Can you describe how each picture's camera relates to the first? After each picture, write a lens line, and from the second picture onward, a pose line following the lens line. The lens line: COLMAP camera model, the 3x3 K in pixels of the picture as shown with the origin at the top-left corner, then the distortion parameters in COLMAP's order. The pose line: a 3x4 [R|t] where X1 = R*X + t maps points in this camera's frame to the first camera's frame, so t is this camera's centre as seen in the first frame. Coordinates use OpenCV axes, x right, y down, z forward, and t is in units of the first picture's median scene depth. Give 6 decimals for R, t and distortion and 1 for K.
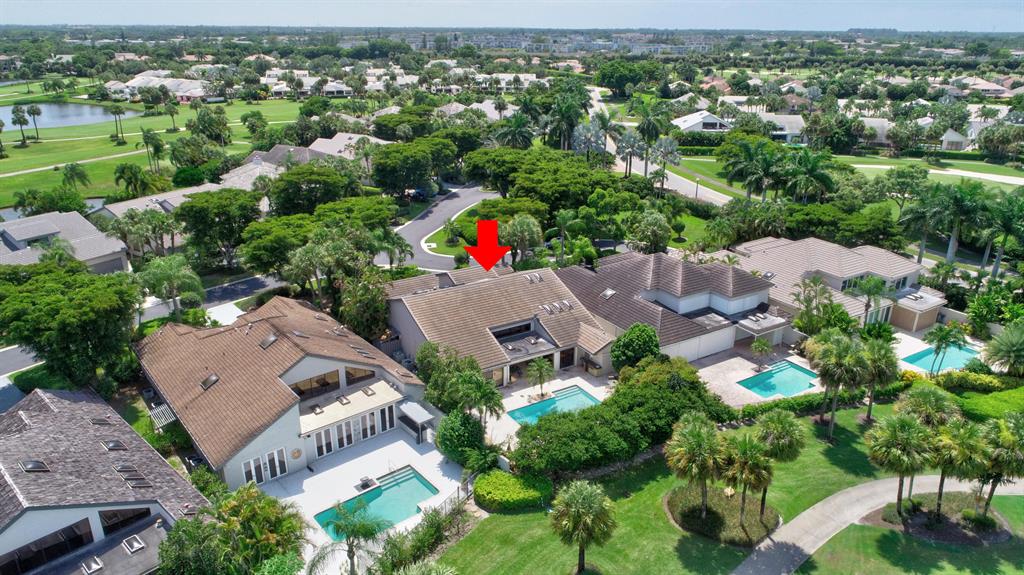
lens RADIAL K [[680.0, 0, 512.0], [0, 680.0, 287.5], [0, 0, 1]] dist [-0.002607, -0.001461]
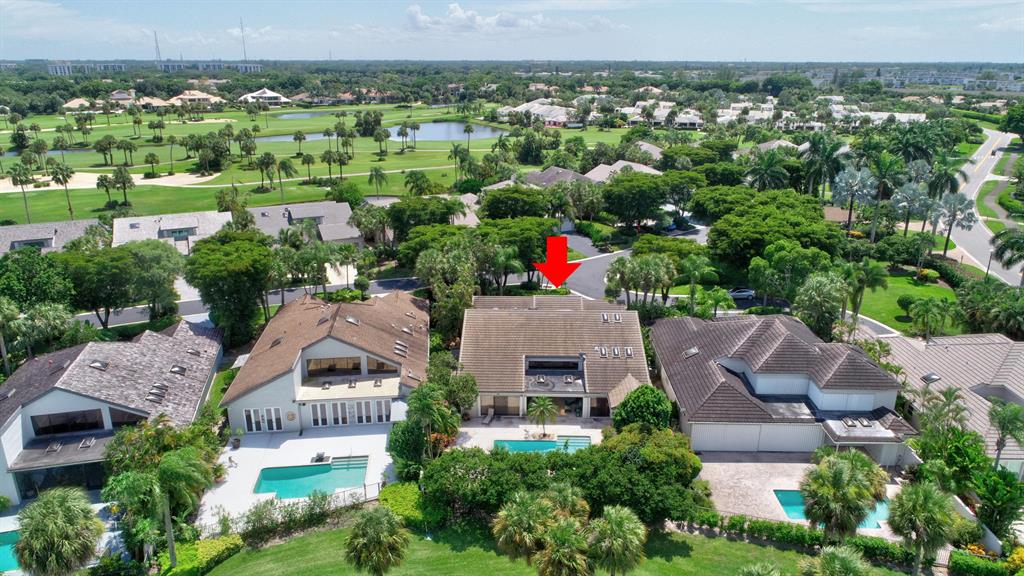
lens RADIAL K [[680.0, 0, 512.0], [0, 680.0, 288.0], [0, 0, 1]] dist [-0.002607, -0.001461]
pose [[0.841157, 0.168273, -0.513944, 0.406106], [-0.191166, 0.981521, 0.008490, -0.037694], [0.505876, 0.091107, 0.857781, 0.129021]]
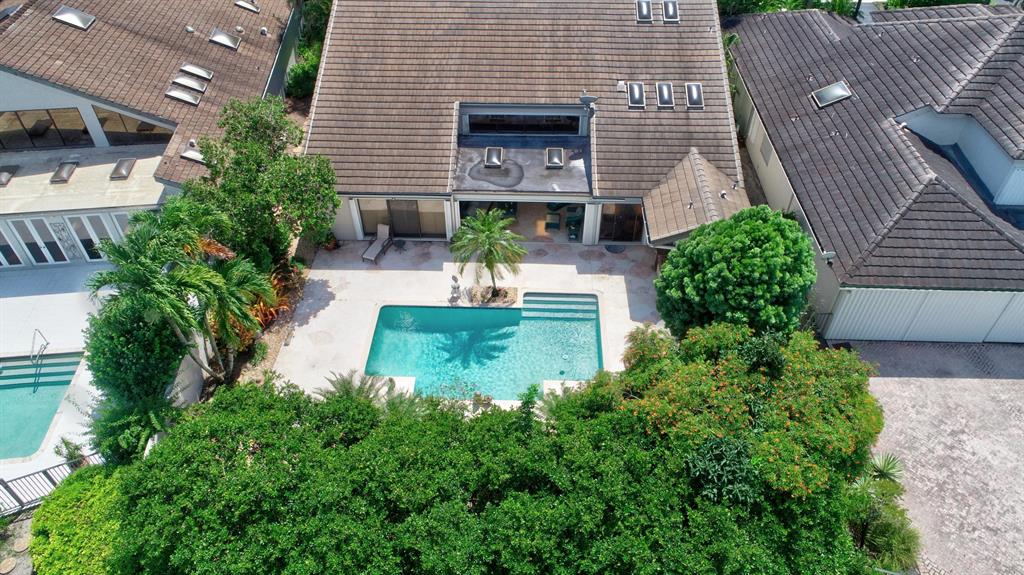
lens RADIAL K [[680.0, 0, 512.0], [0, 680.0, 287.5], [0, 0, 1]] dist [-0.002607, -0.001461]
pose [[0.836093, 0.368258, -0.406614, 0.198839], [-0.190735, 0.890098, 0.413939, -0.019777], [0.514363, -0.268536, 0.814444, 0.584949]]
